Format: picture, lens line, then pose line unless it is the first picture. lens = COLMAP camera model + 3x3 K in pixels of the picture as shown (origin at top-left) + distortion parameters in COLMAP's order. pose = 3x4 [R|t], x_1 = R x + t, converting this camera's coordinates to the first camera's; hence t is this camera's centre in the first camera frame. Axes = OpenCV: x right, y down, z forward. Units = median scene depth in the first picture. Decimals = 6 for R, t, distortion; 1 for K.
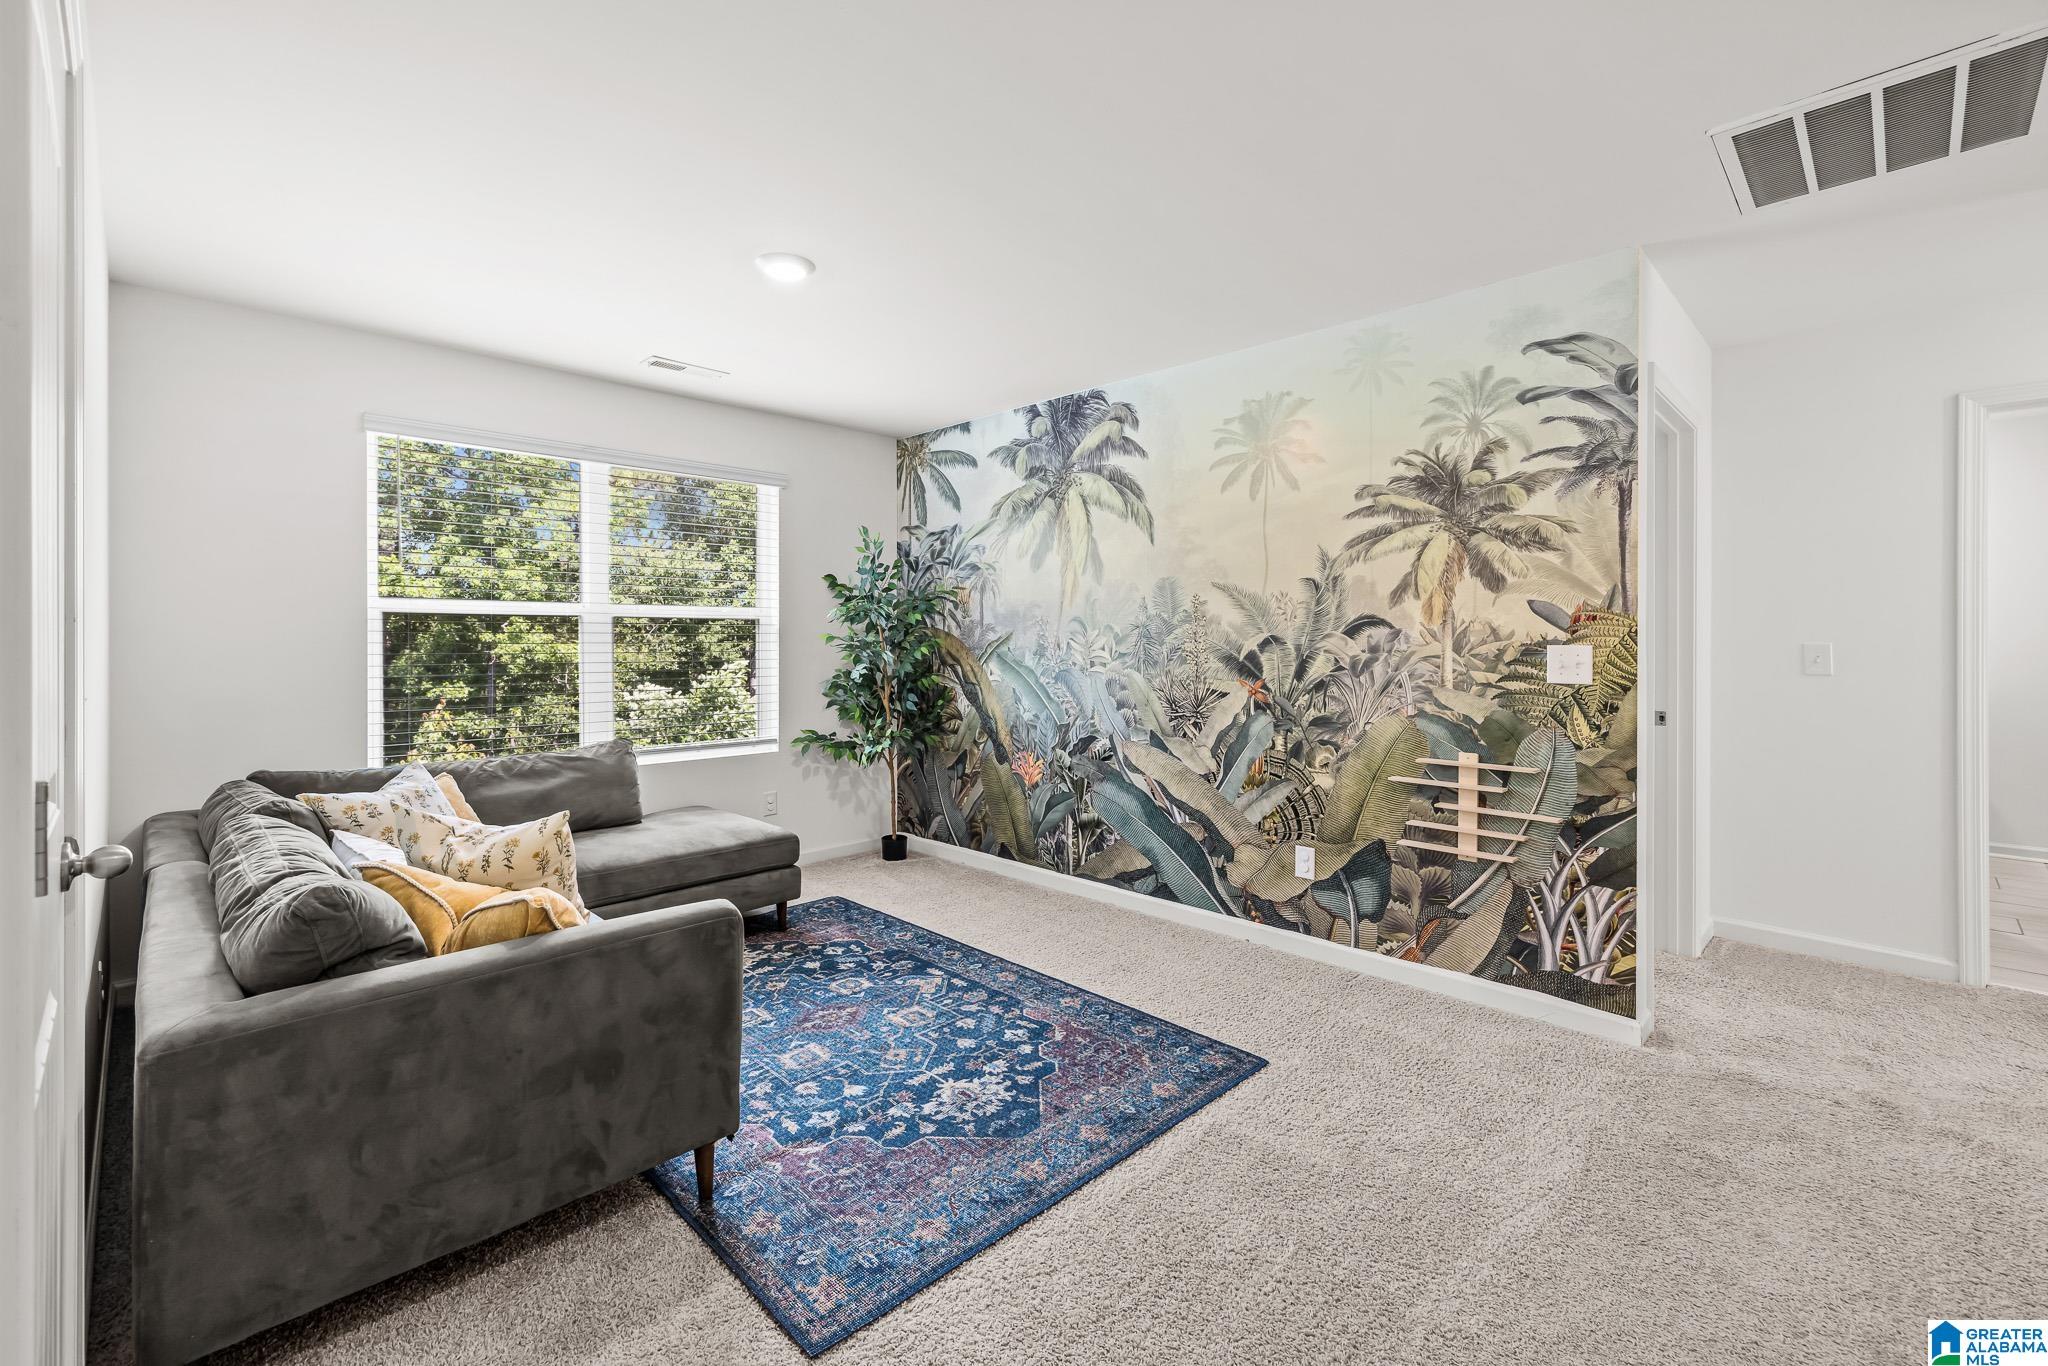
lens RADIAL K [[874.3, 0, 1007.5], [0, 874.3, 641.5], [0, 0, 1]] dist [0.002129, 0.000162]
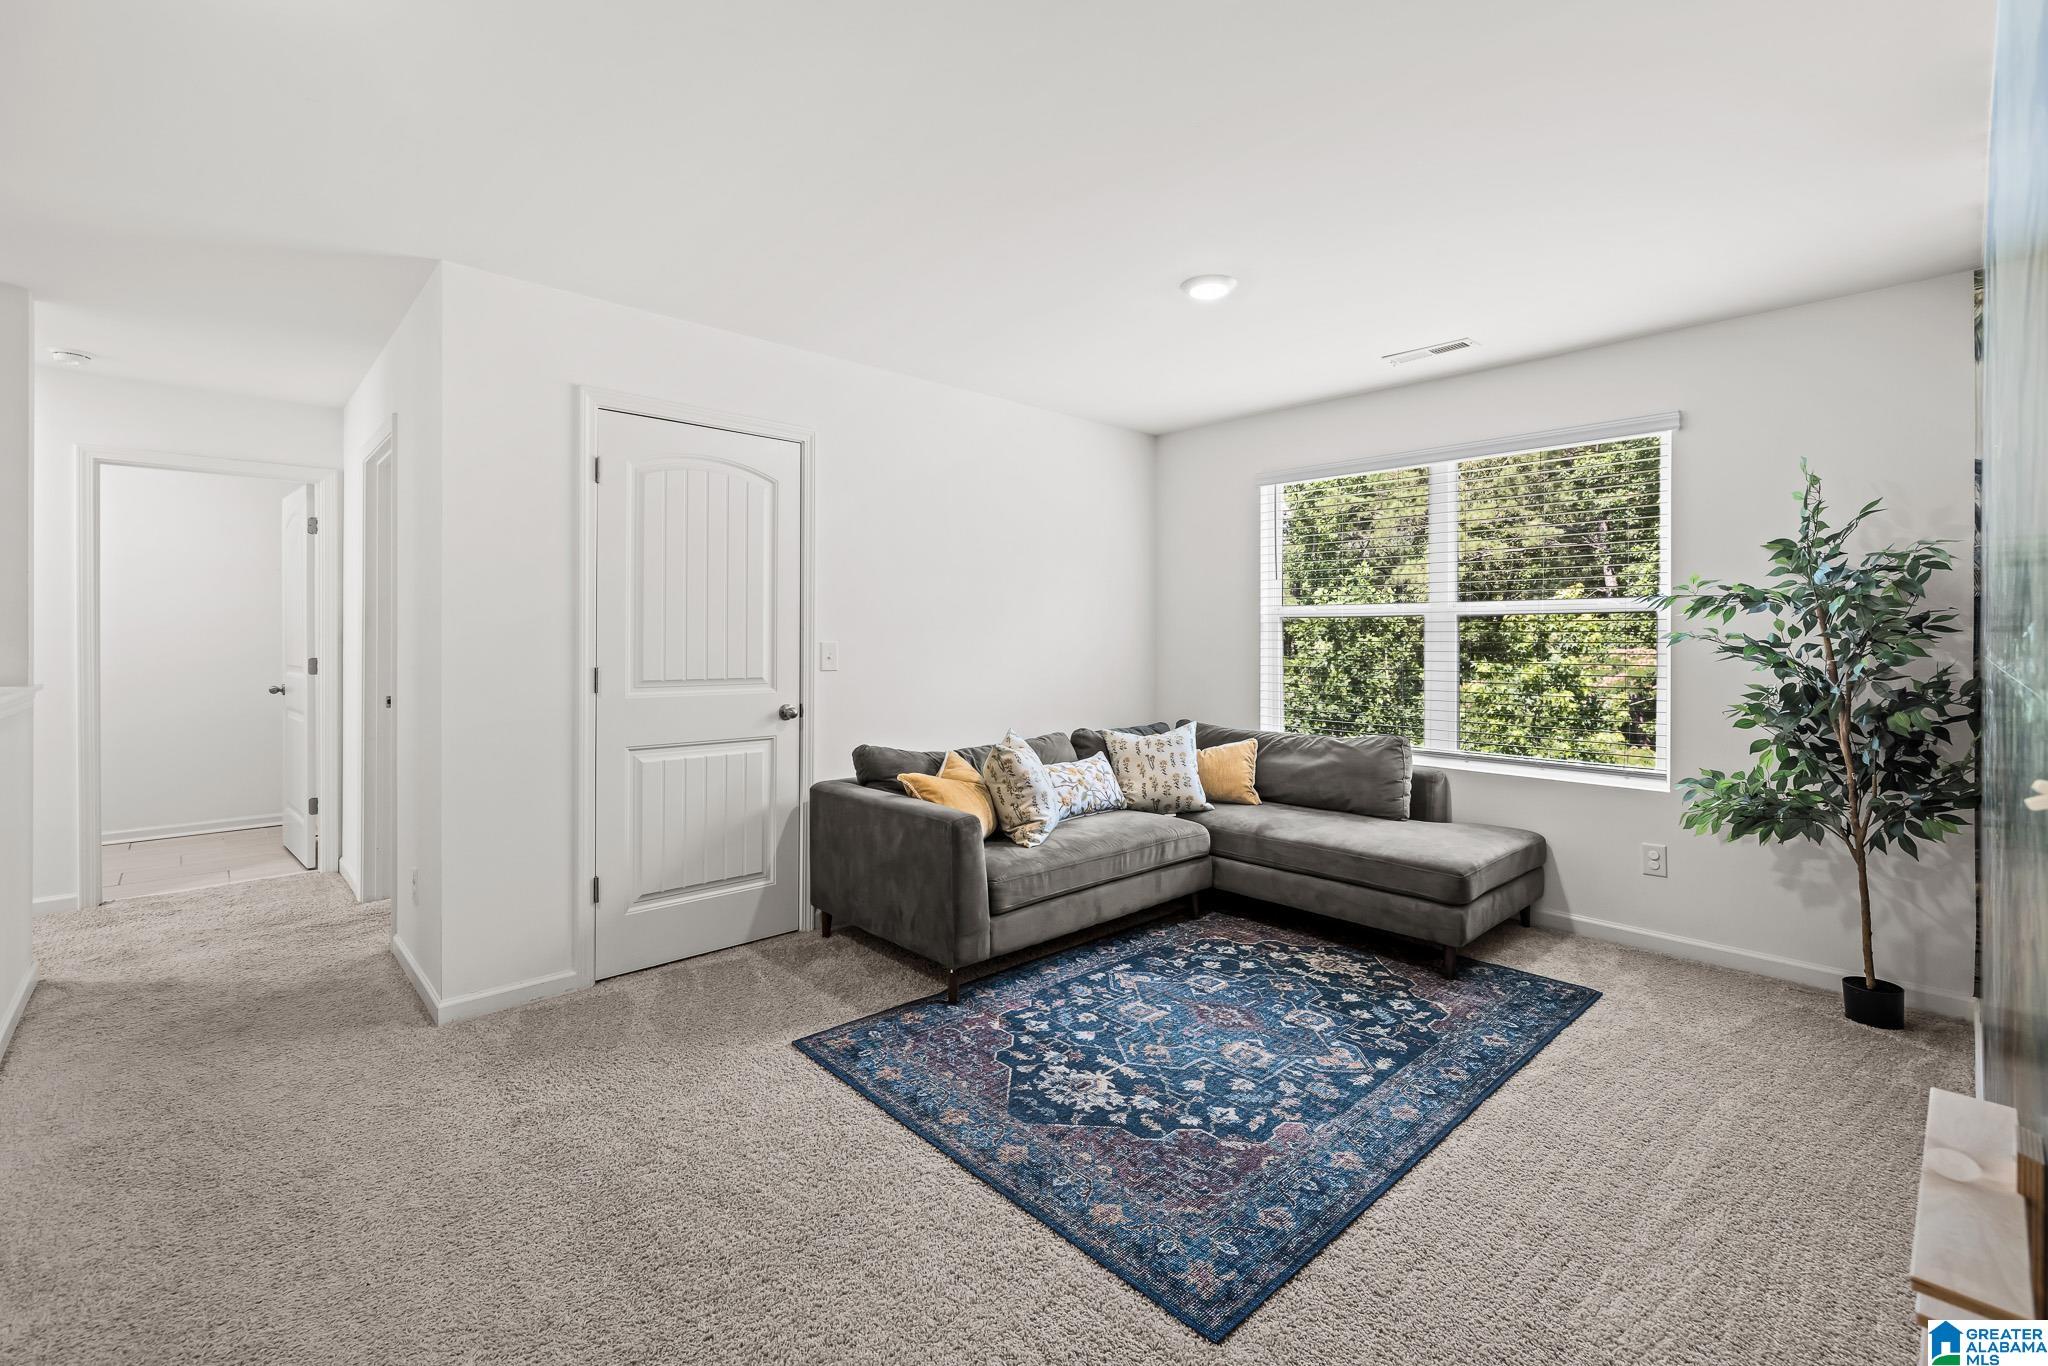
lens RADIAL K [[874.3, 0, 1007.5], [0, 874.3, 641.5], [0, 0, 1]] dist [0.002129, 0.000162]
pose [[-0.028228, 0.004824, -0.999590, 0.813702], [-0.004484, 0.999978, 0.004952, -0.002248], [0.999591, 0.004622, -0.028205, 0.788061]]
